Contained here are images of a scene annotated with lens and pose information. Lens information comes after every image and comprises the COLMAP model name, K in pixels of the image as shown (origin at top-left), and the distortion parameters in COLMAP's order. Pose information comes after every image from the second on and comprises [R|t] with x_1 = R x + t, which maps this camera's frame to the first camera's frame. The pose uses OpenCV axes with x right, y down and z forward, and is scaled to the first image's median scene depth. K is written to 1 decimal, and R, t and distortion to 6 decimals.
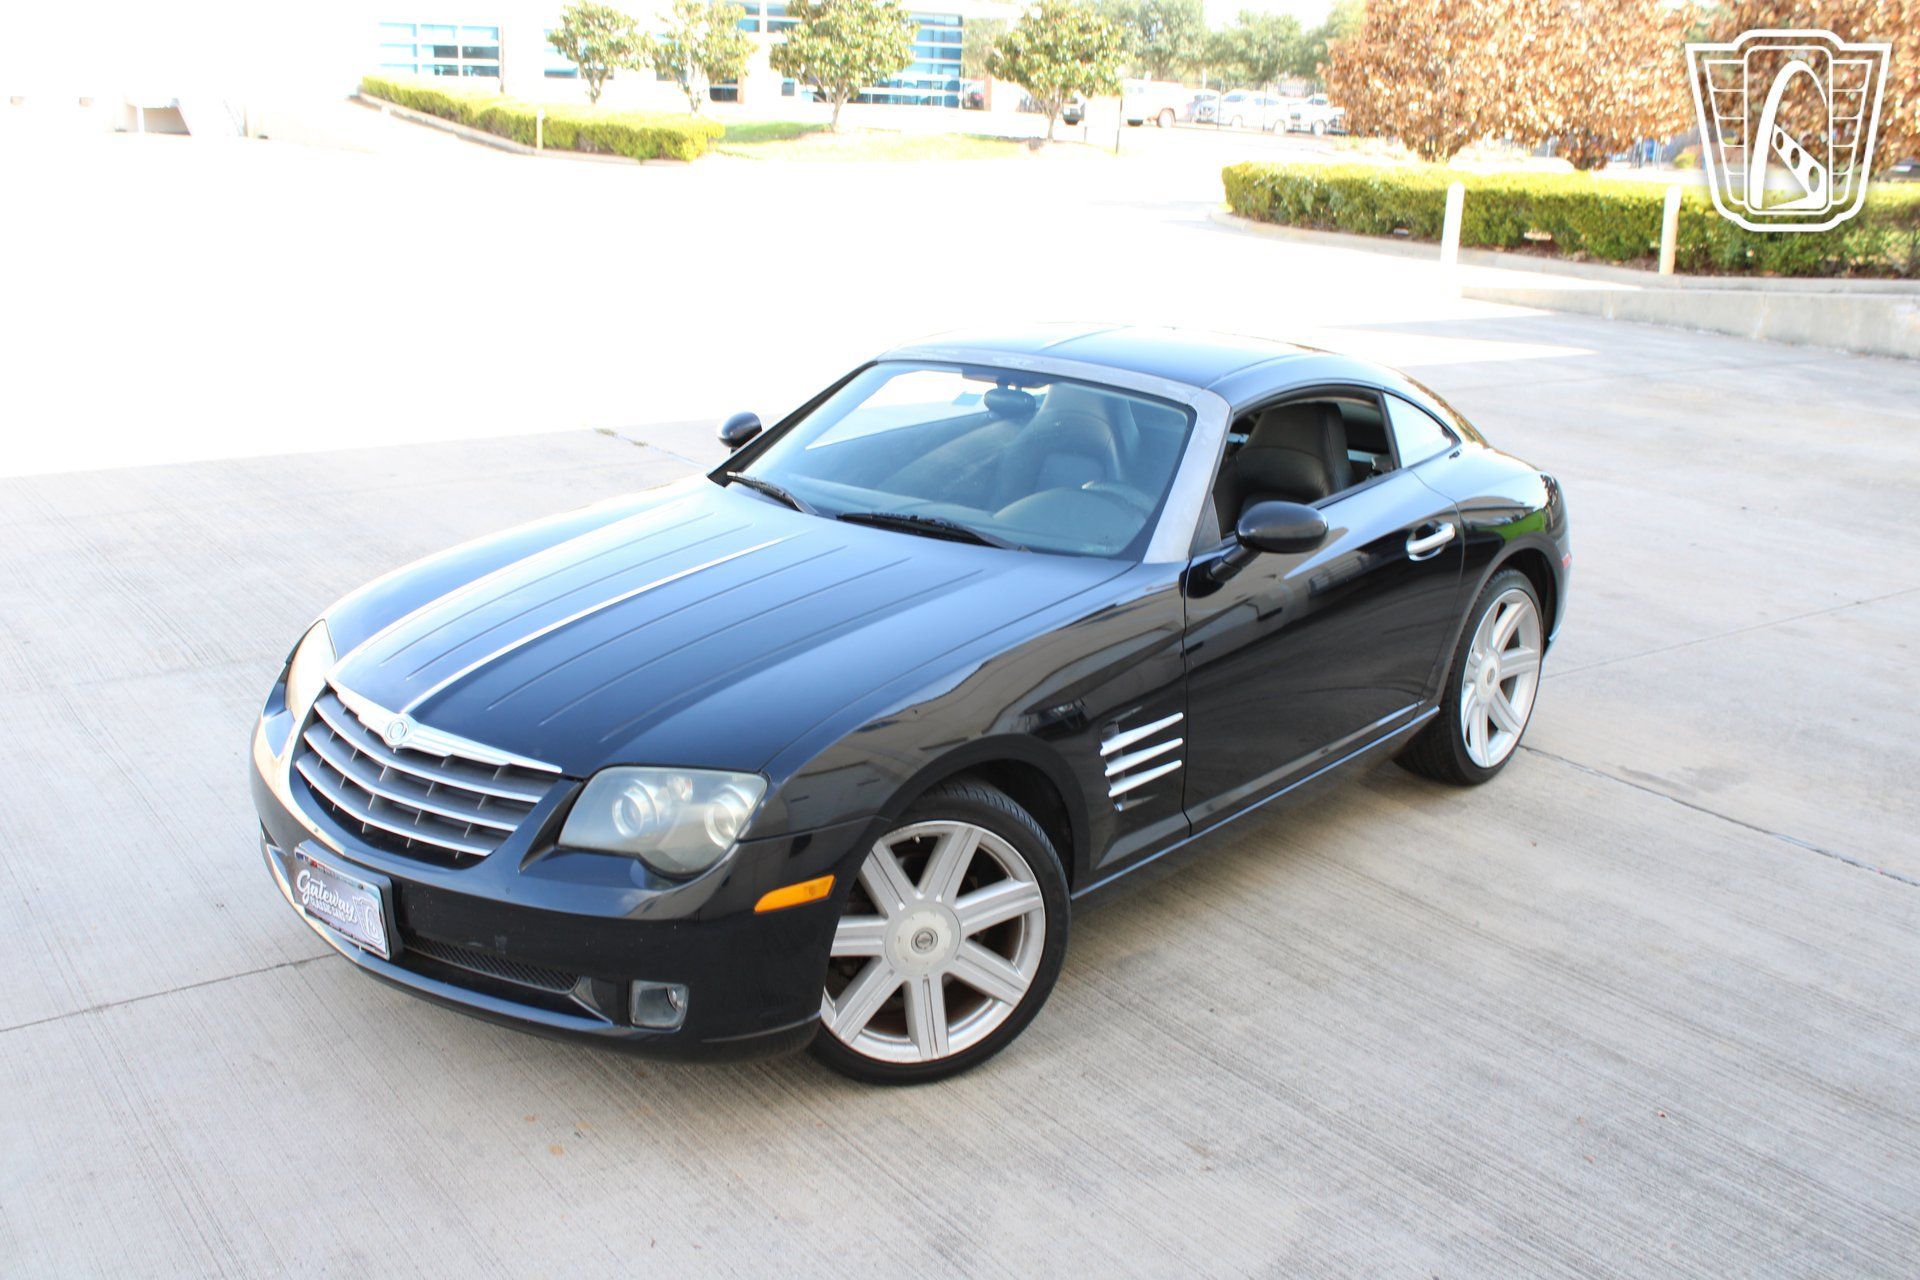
lens RADIAL K [[1910.5, 0, 934.2], [0, 1910.5, 616.5], [0, 0, 1]] dist [-0.147888, 0.190784]
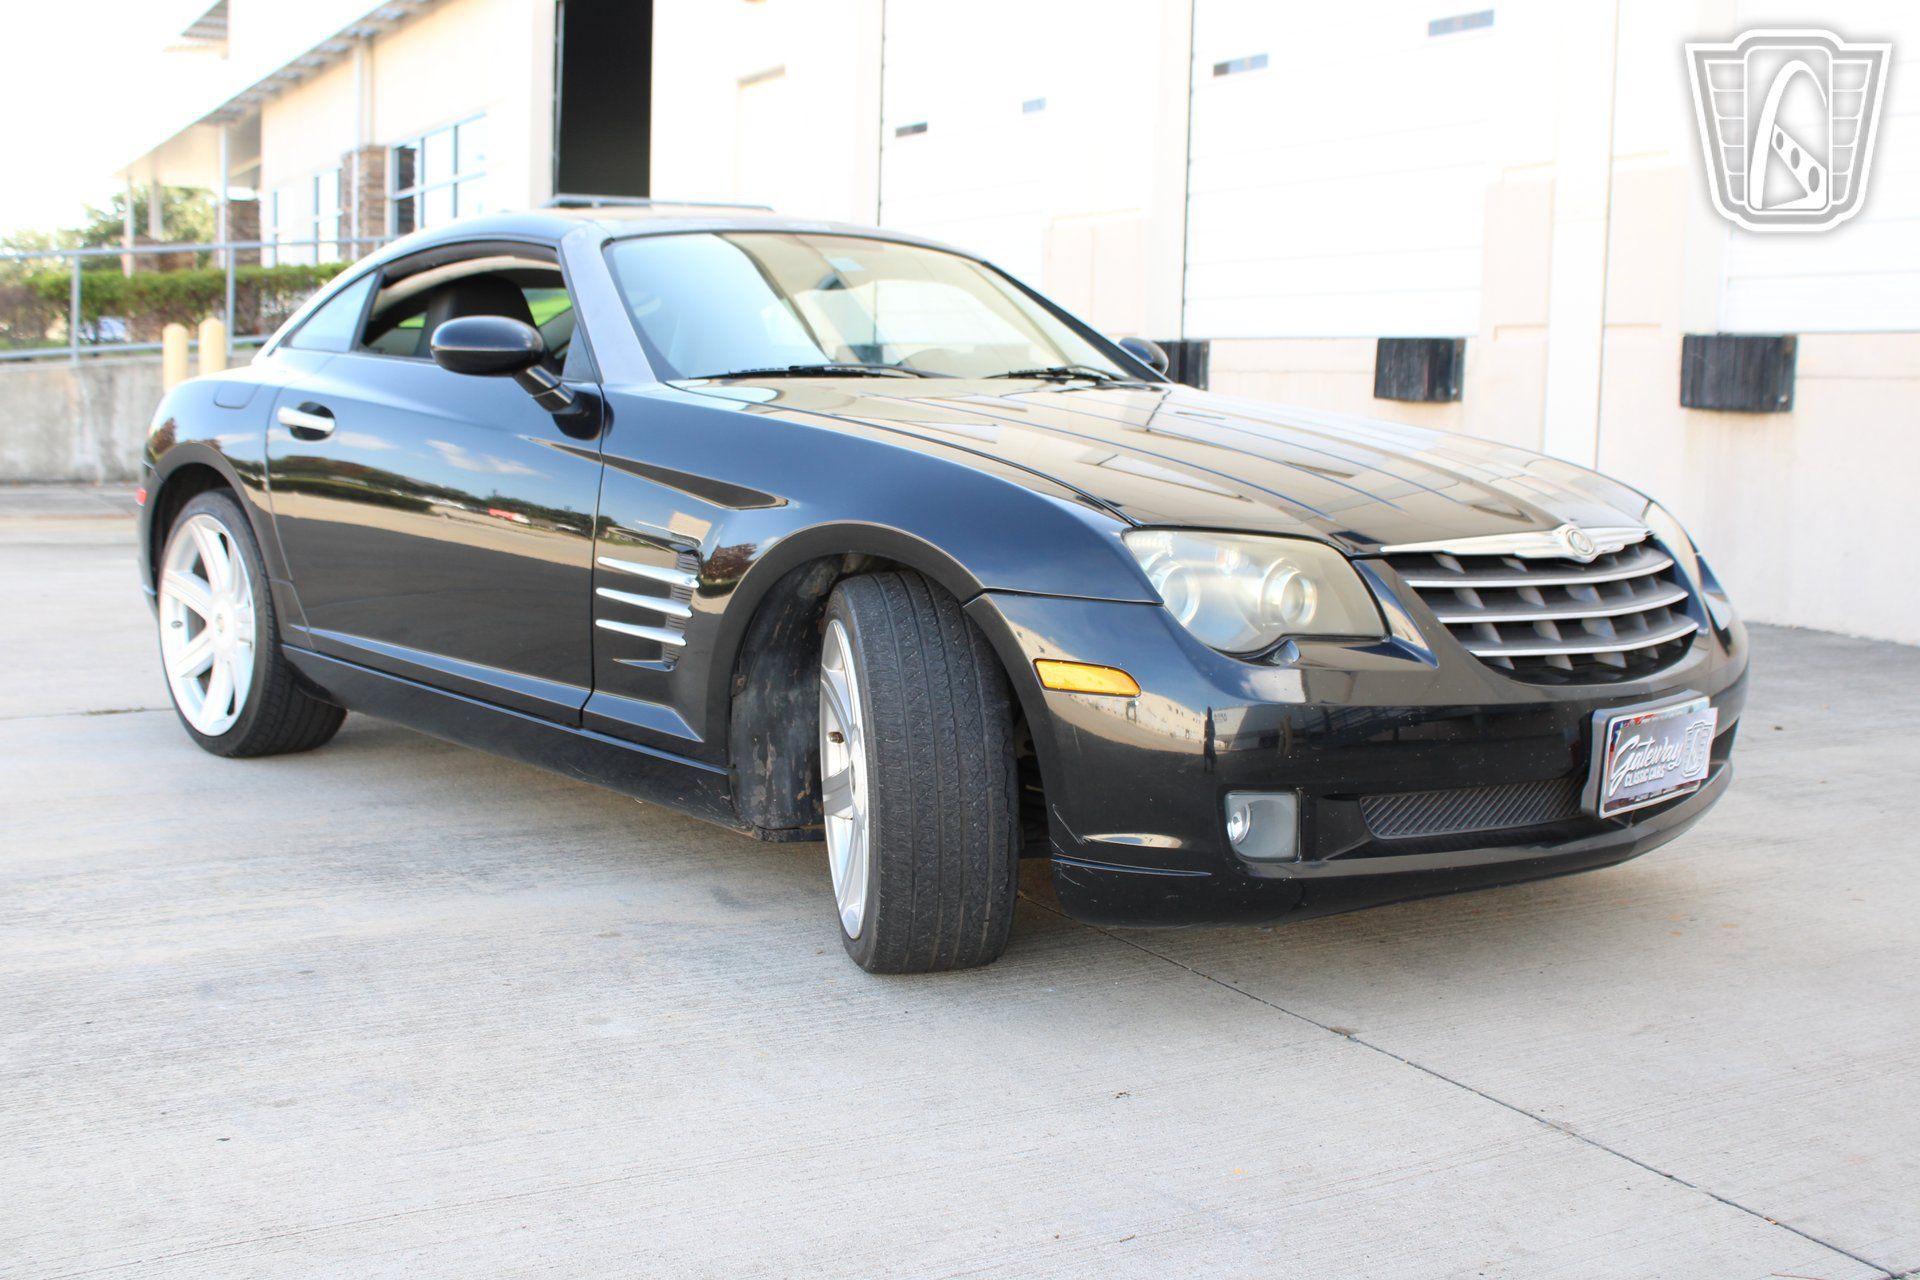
lens RADIAL K [[2142.1, 0, 932.0], [0, 2142.1, 604.0], [0, 0, 1]] dist [-0.120229, 0.170543]
pose [[0.093766, -0.127243, 0.987430, -0.210921], [0.245753, 0.964067, 0.100896, -0.012833], [-0.964787, 0.233203, 0.121667, 0.203377]]
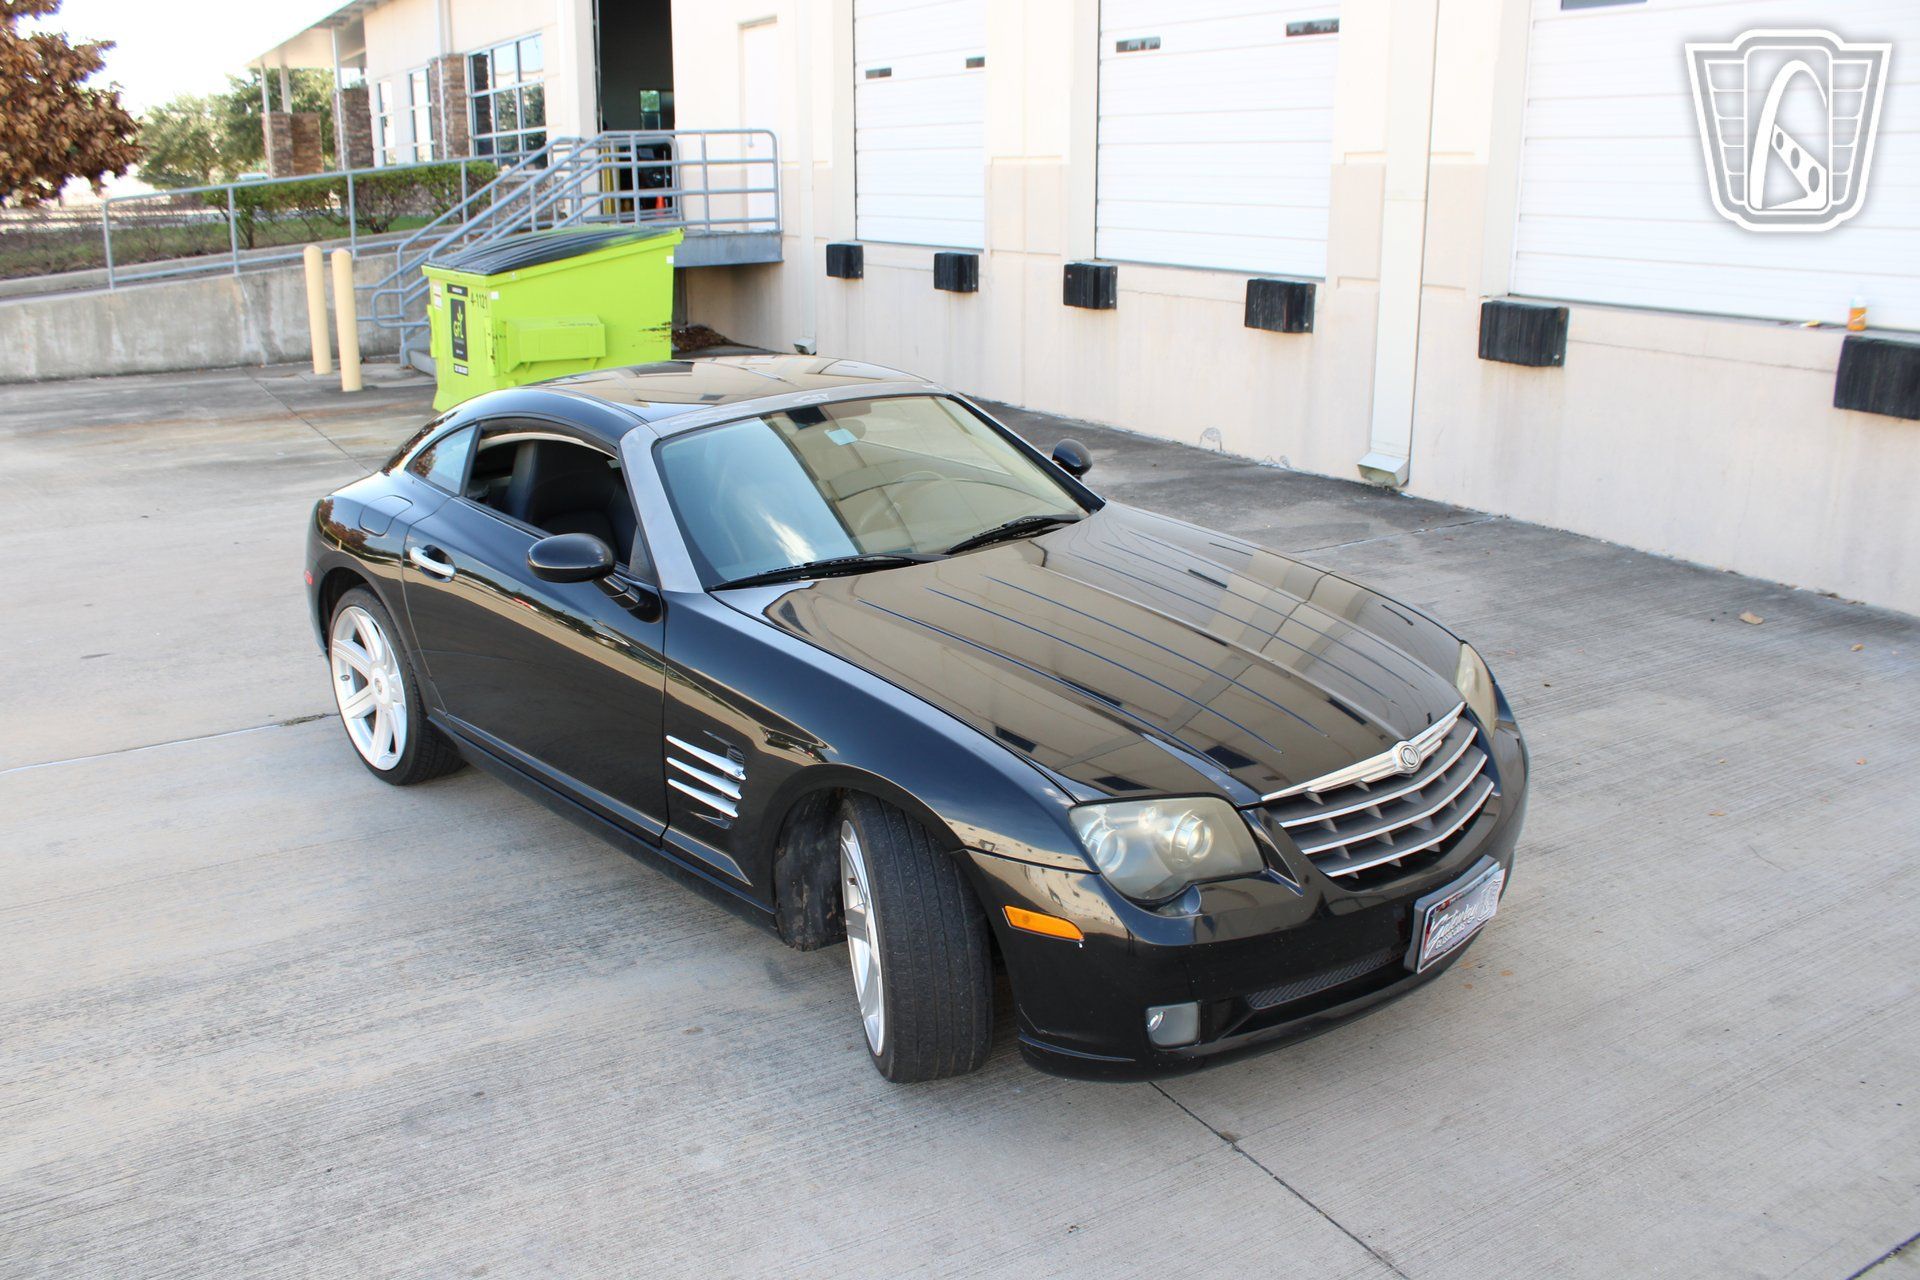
lens RADIAL K [[1624.5, 0, 932.1], [0, 1624.5, 620.8], [0, 0, 1]] dist [-0.170924, 0.168818]
pose [[0.071422, -0.301458, 0.950801, -0.199967], [0.271577, 0.923099, 0.272275, -0.058009], [-0.959763, 0.238769, 0.147799, 0.193668]]
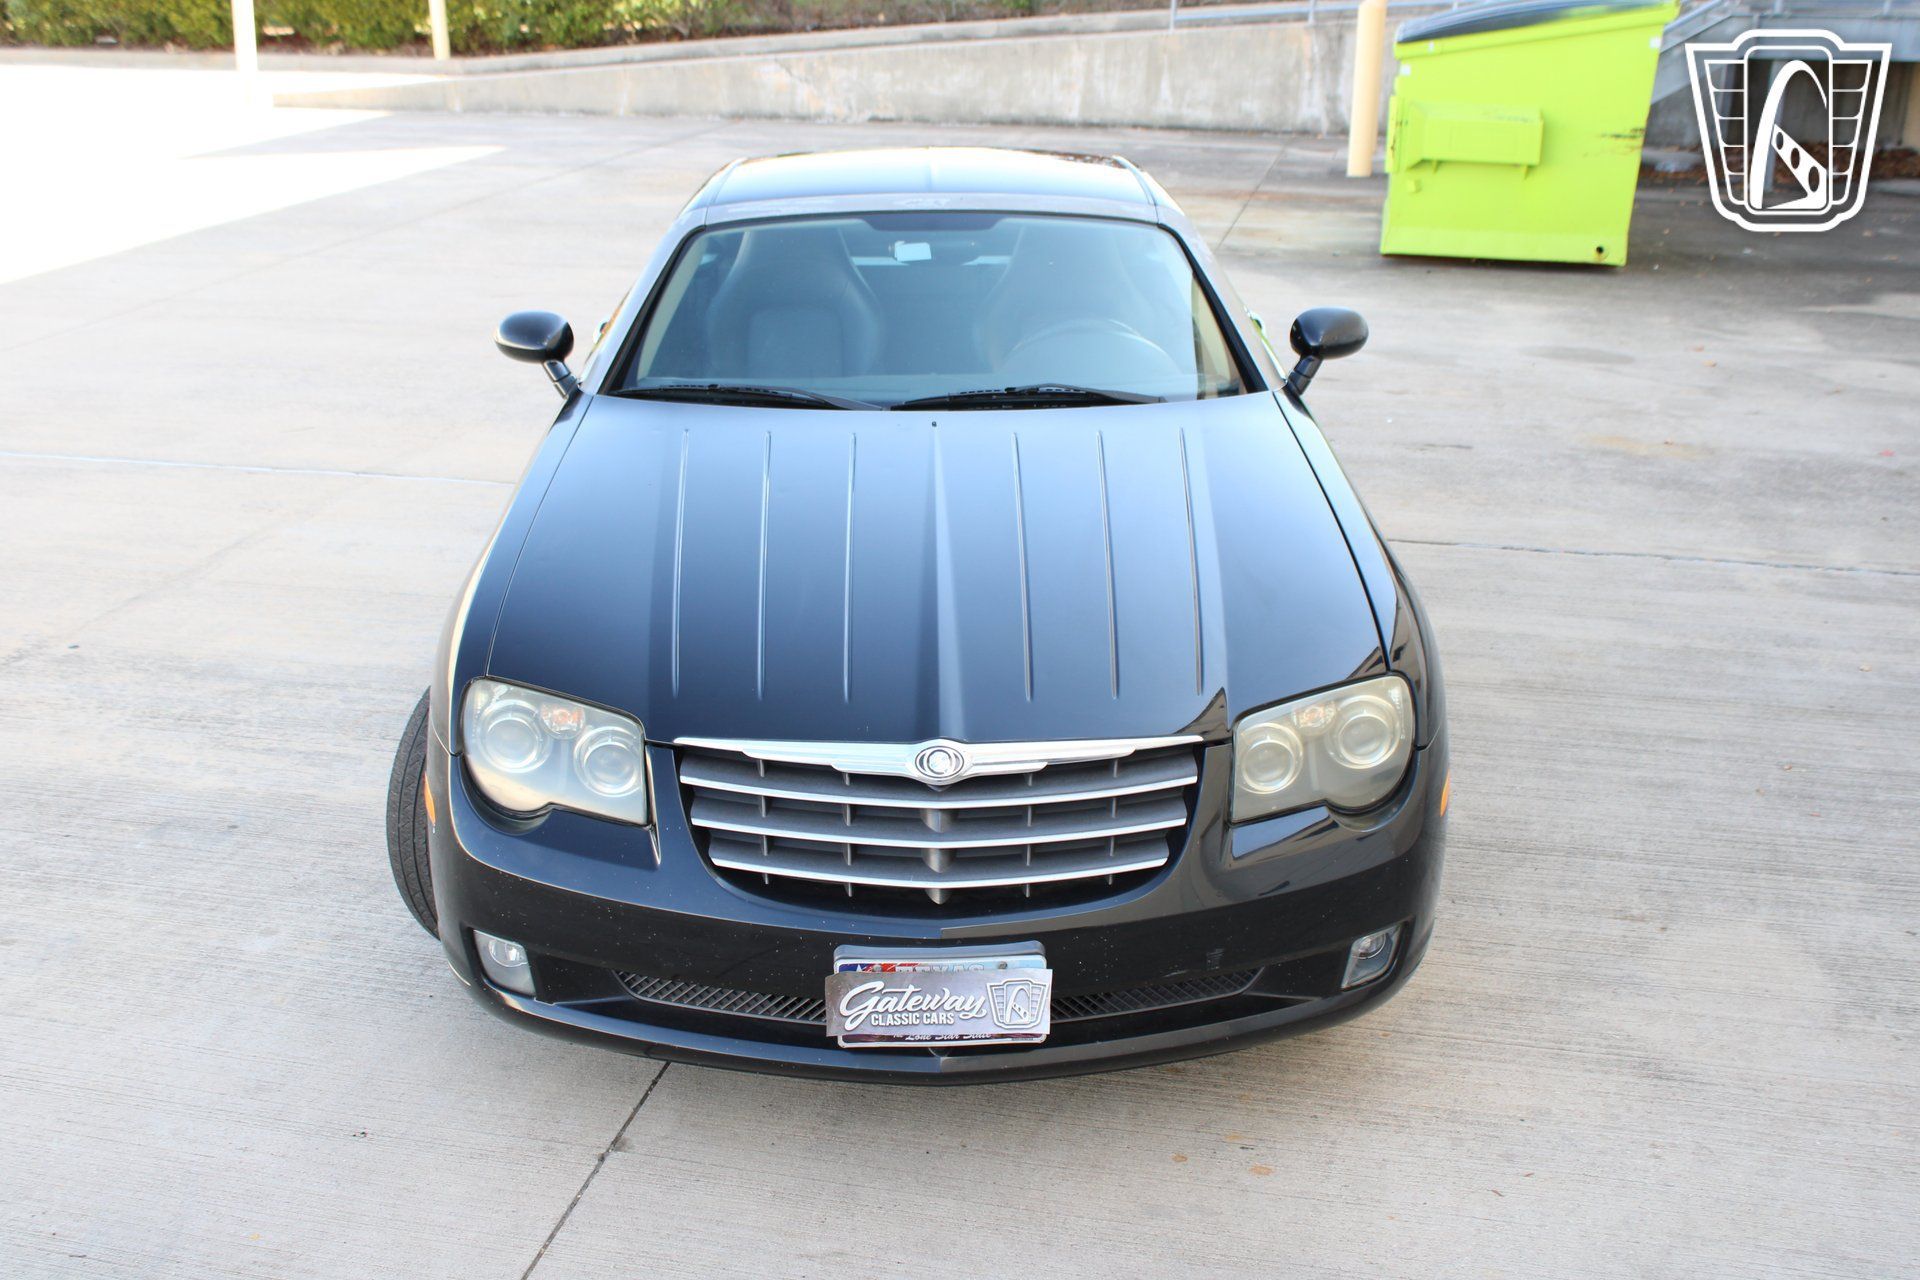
lens RADIAL K [[2062.2, 0, 960.0], [0, 2062.2, 640.0], [0, 0, 1]] dist [-0.111464, 0.140912]
pose [[0.732194, -0.255873, 0.631206, -0.138224], [0.194506, 0.966710, 0.166251, -0.021724], [-0.652732, 0.001045, 0.757588, 0.063767]]
